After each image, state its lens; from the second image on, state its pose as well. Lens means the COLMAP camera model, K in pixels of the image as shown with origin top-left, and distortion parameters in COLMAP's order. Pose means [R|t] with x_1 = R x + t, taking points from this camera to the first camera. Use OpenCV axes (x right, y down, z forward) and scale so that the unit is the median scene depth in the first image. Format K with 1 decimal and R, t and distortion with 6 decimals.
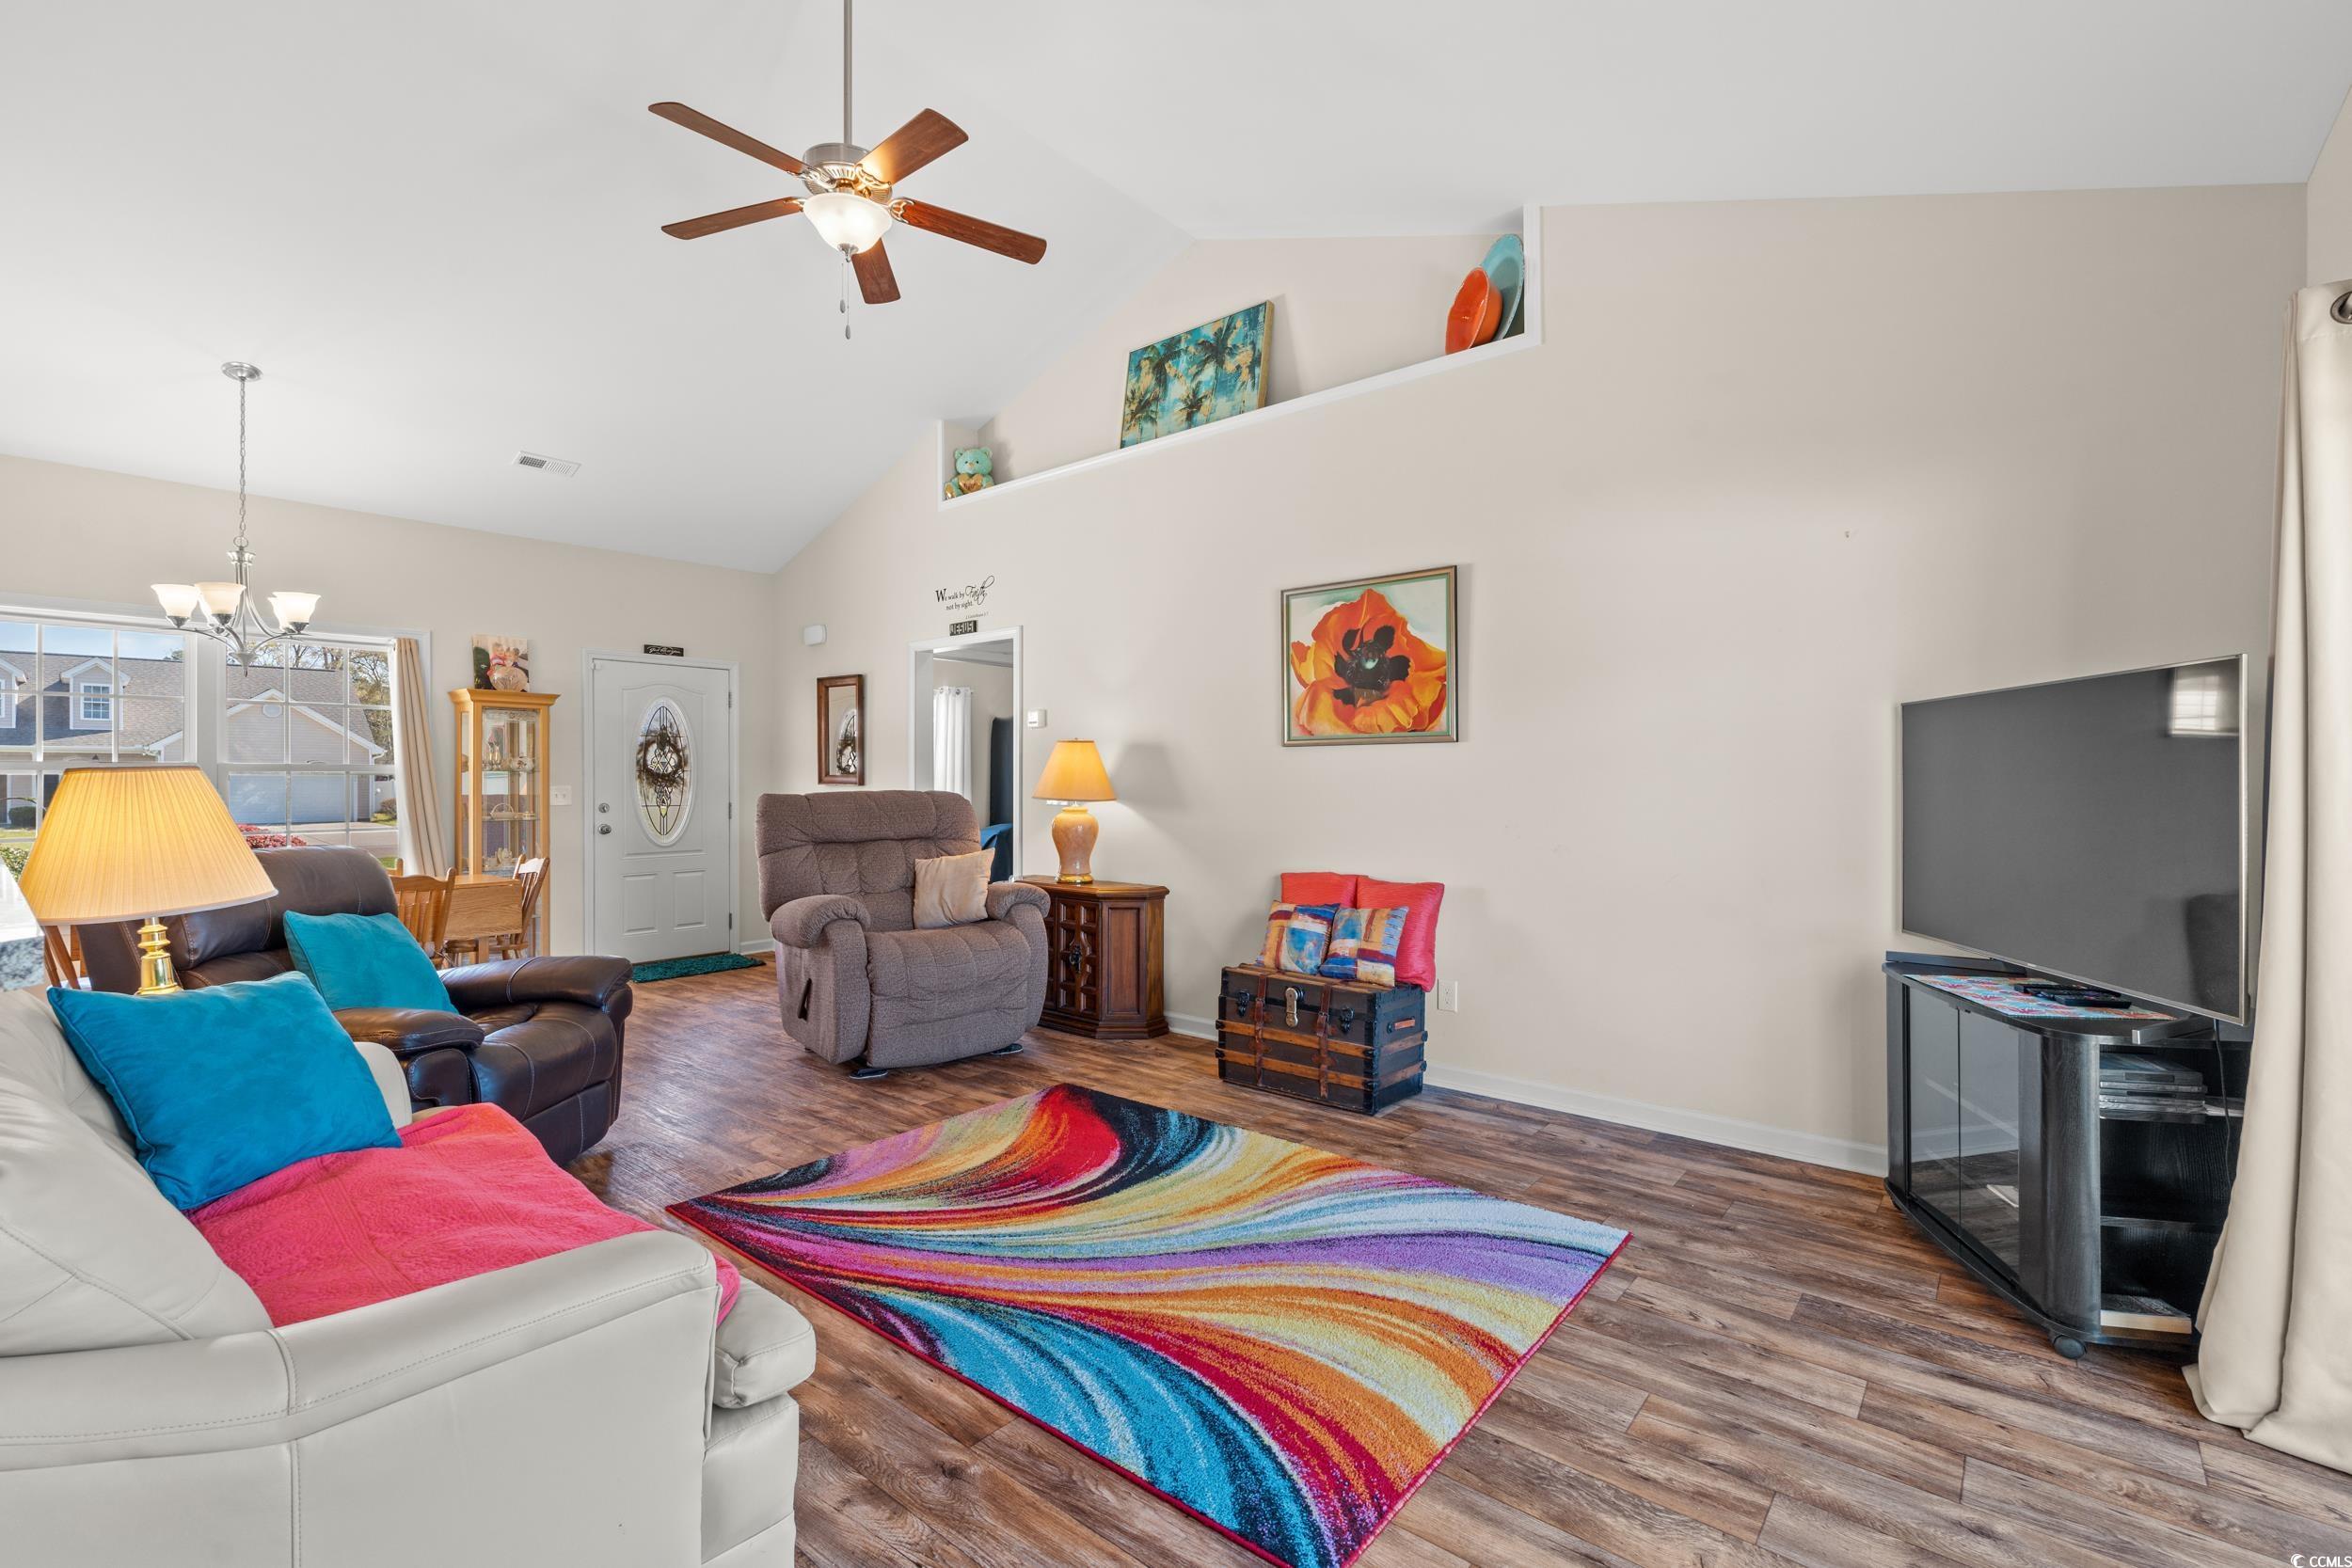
lens RADIAL K [[1028.8, 0, 1170.1], [0, 1028.8, 778.7], [0, 0, 1]] dist [-0.003461, 0.000333]
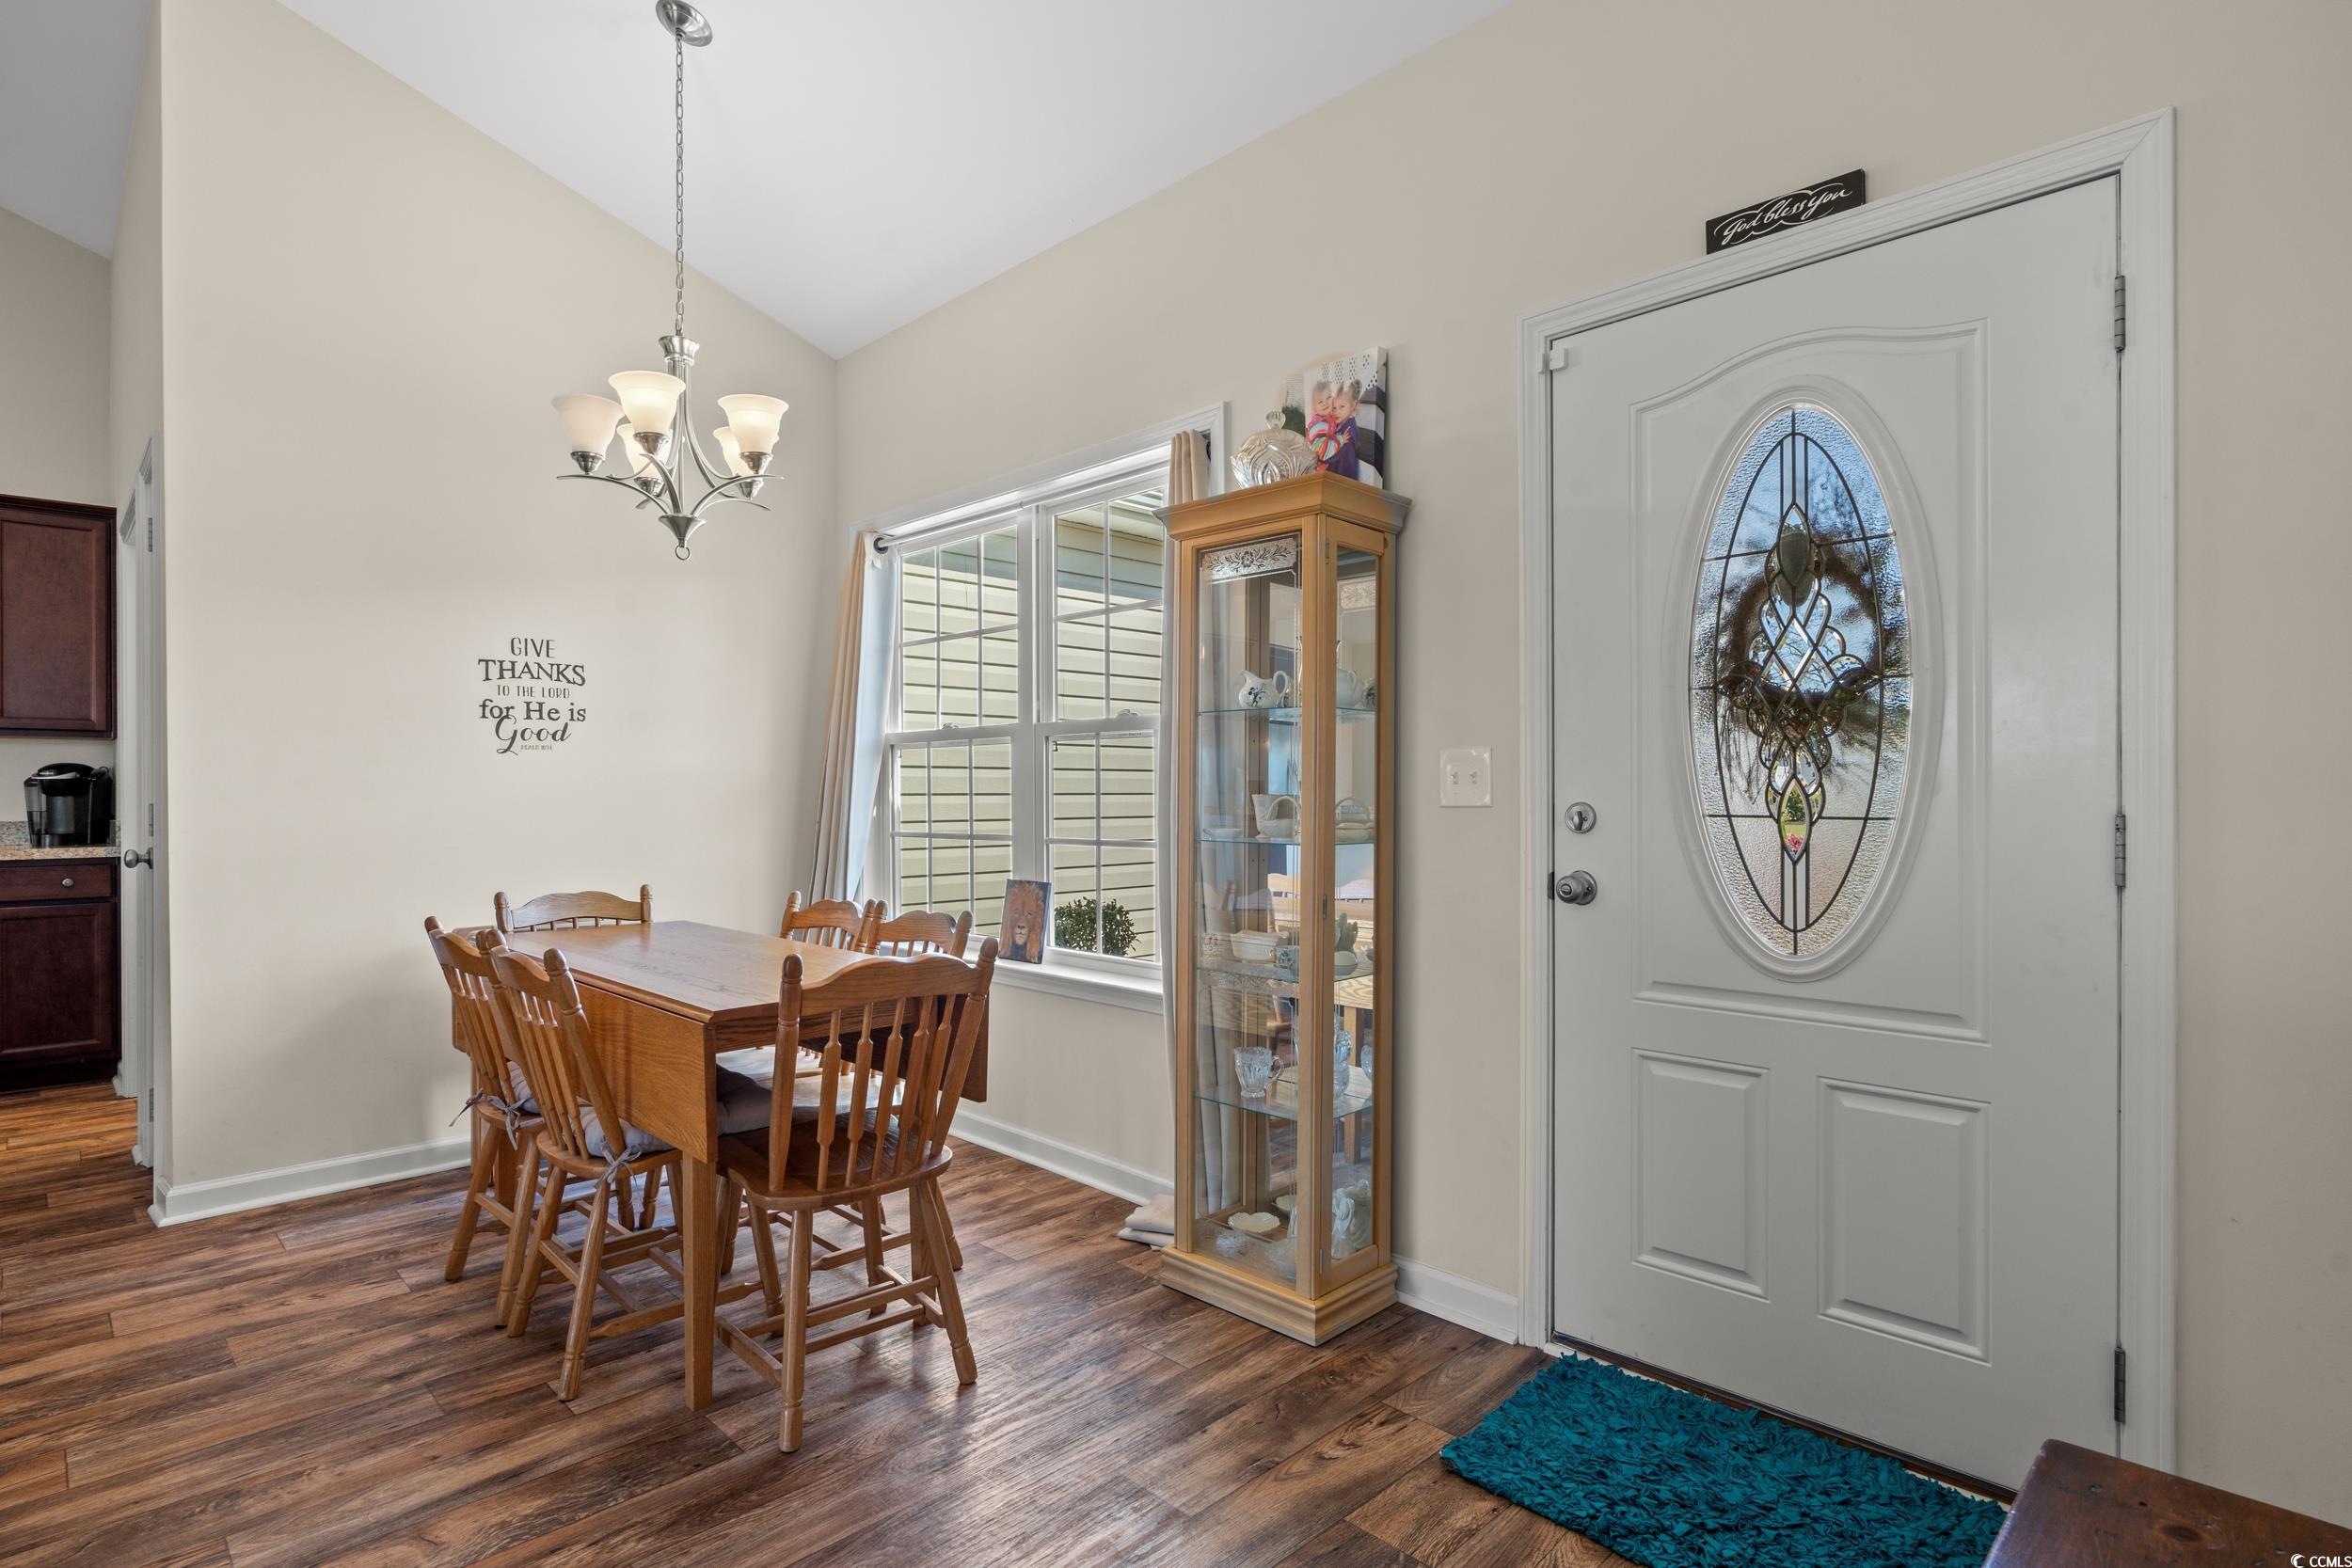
lens RADIAL K [[1178.2, 0, 1175.1], [0, 1178.2, 799.0], [0, 0, 1]] dist [-0.005803, -0.000291]
pose [[-0.093261, 0.006769, -0.995619, -0.302556], [0.005197, 0.999967, 0.006312, 0.032579], [0.995628, -0.004585, -0.093293, 1.445416]]
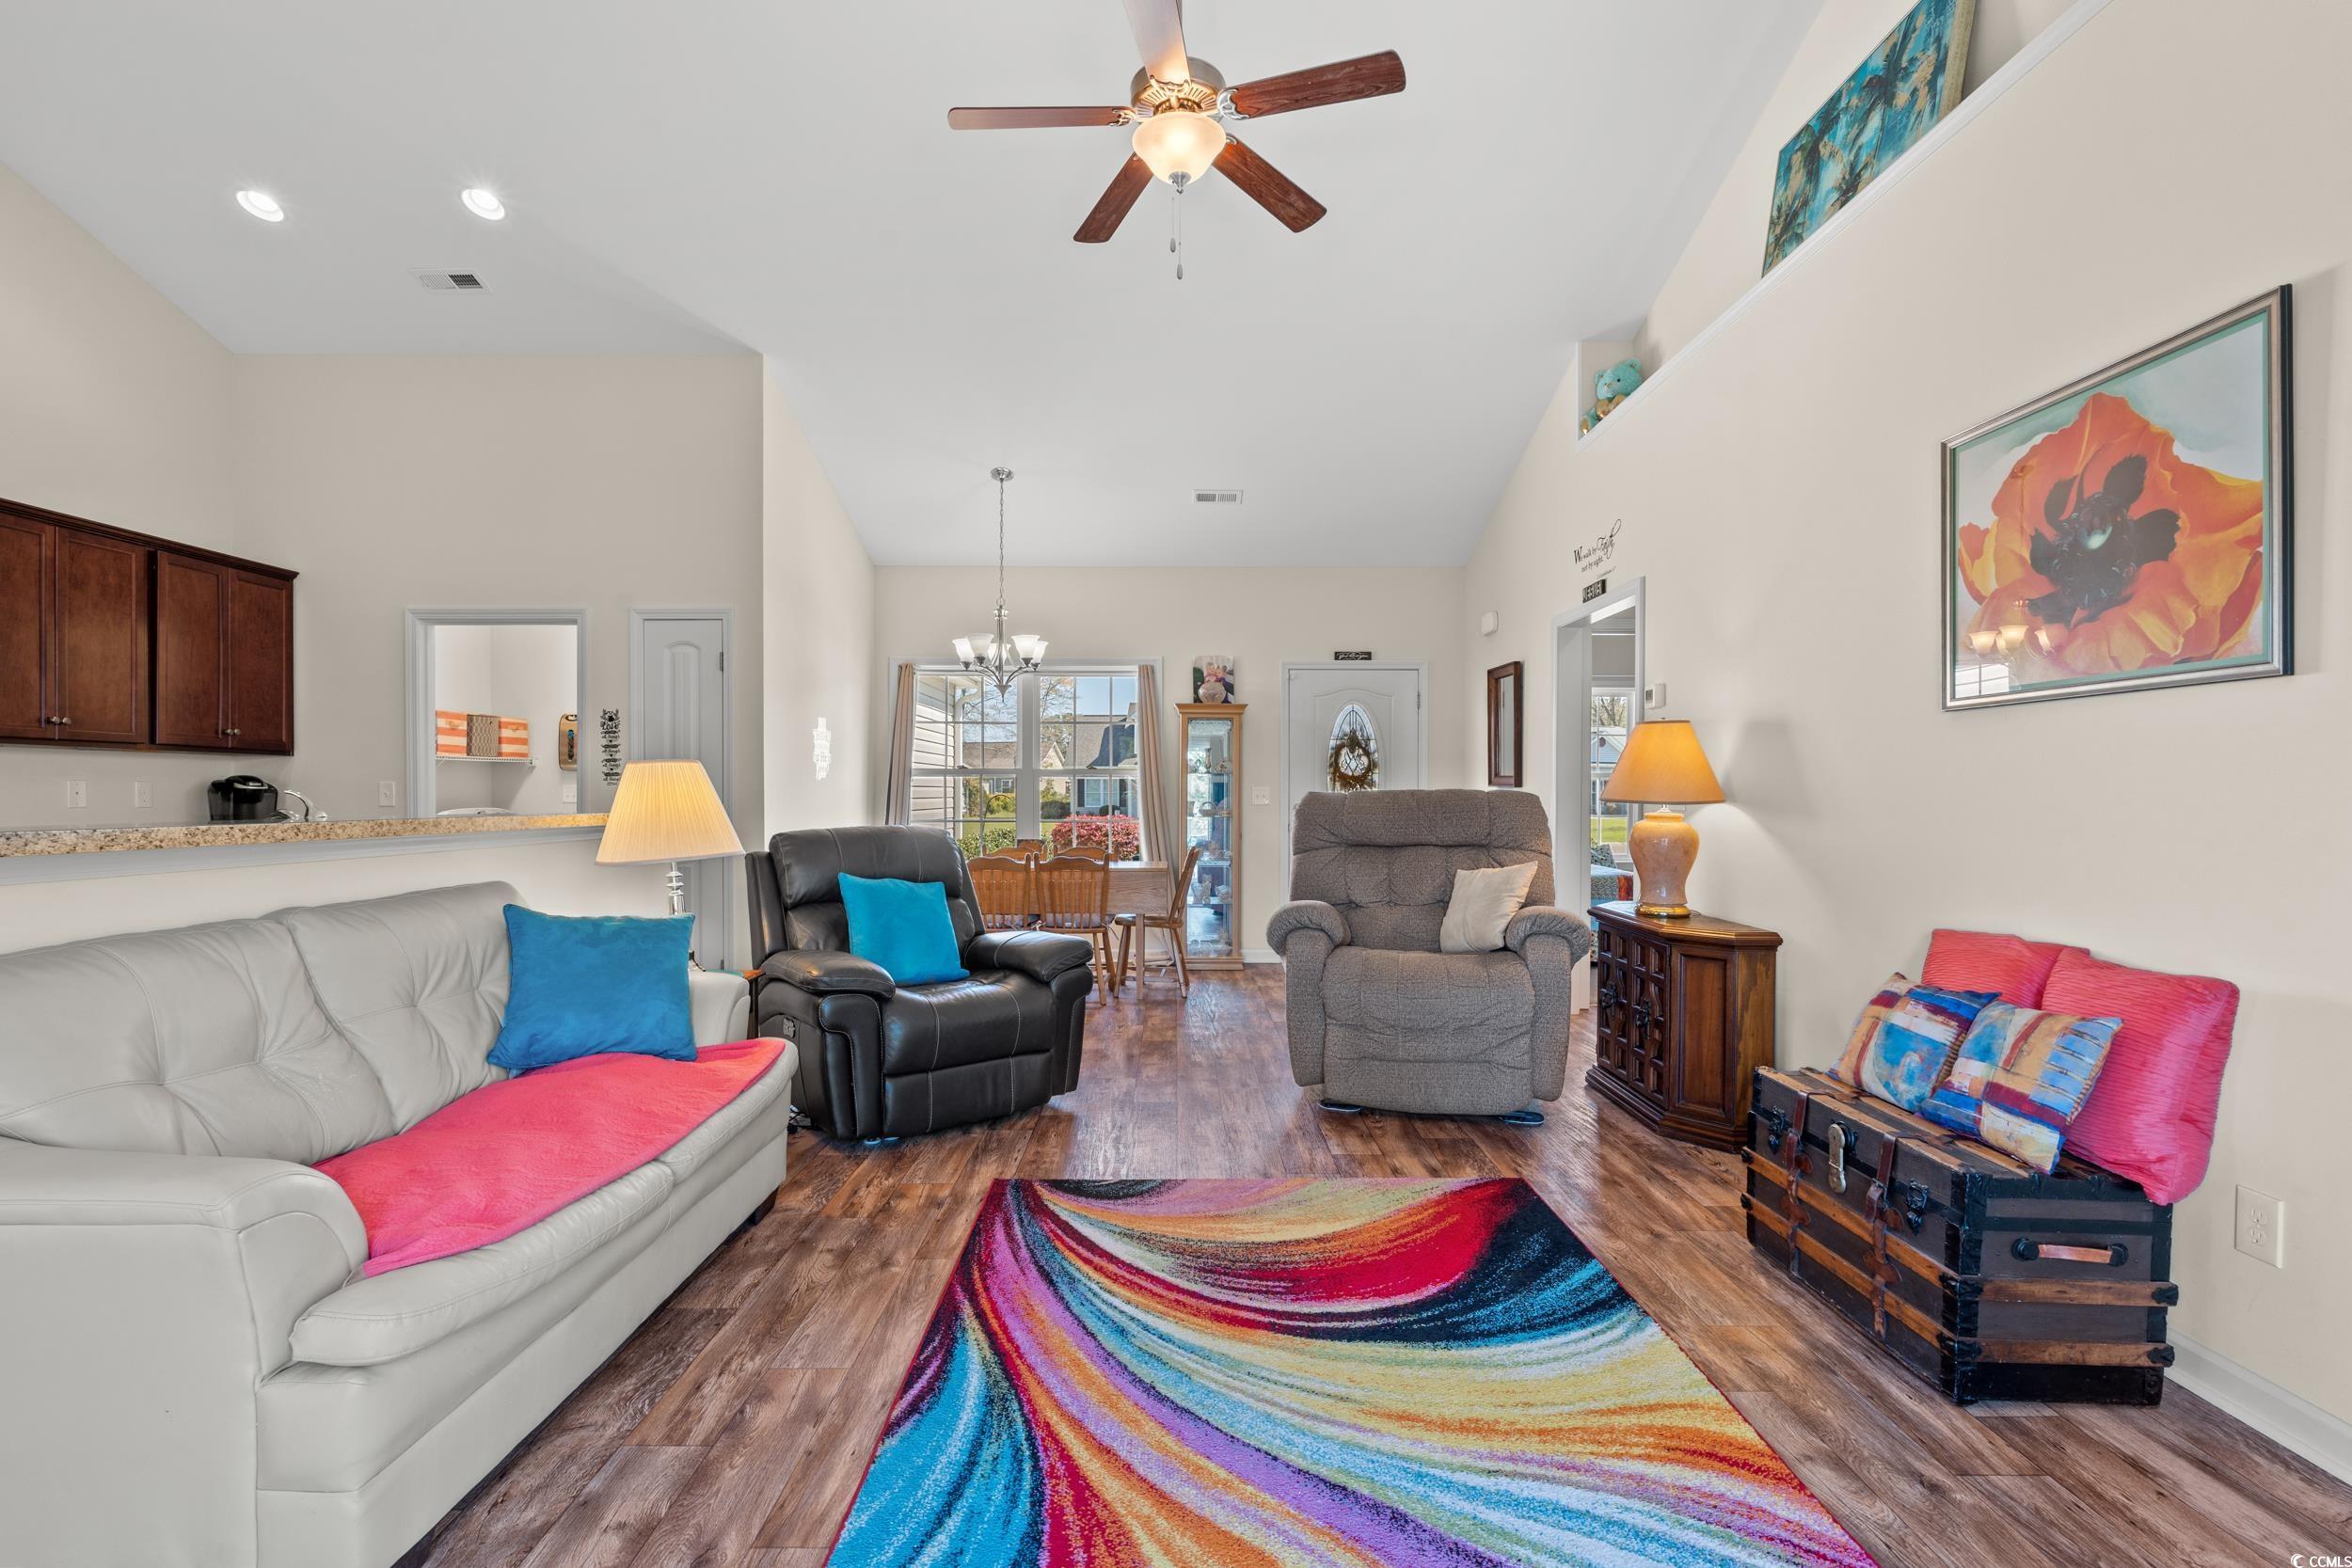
lens RADIAL K [[1028.8, 0, 1178.9], [0, 1028.8, 801.9], [0, 0, 1]] dist [-0.003461, 0.000333]
pose [[0.650448, 0.010084, -0.759484, 0.295317], [-0.001042, 0.999923, 0.012384, 0.014392], [0.759550, -0.007263, 0.650409, 0.324550]]
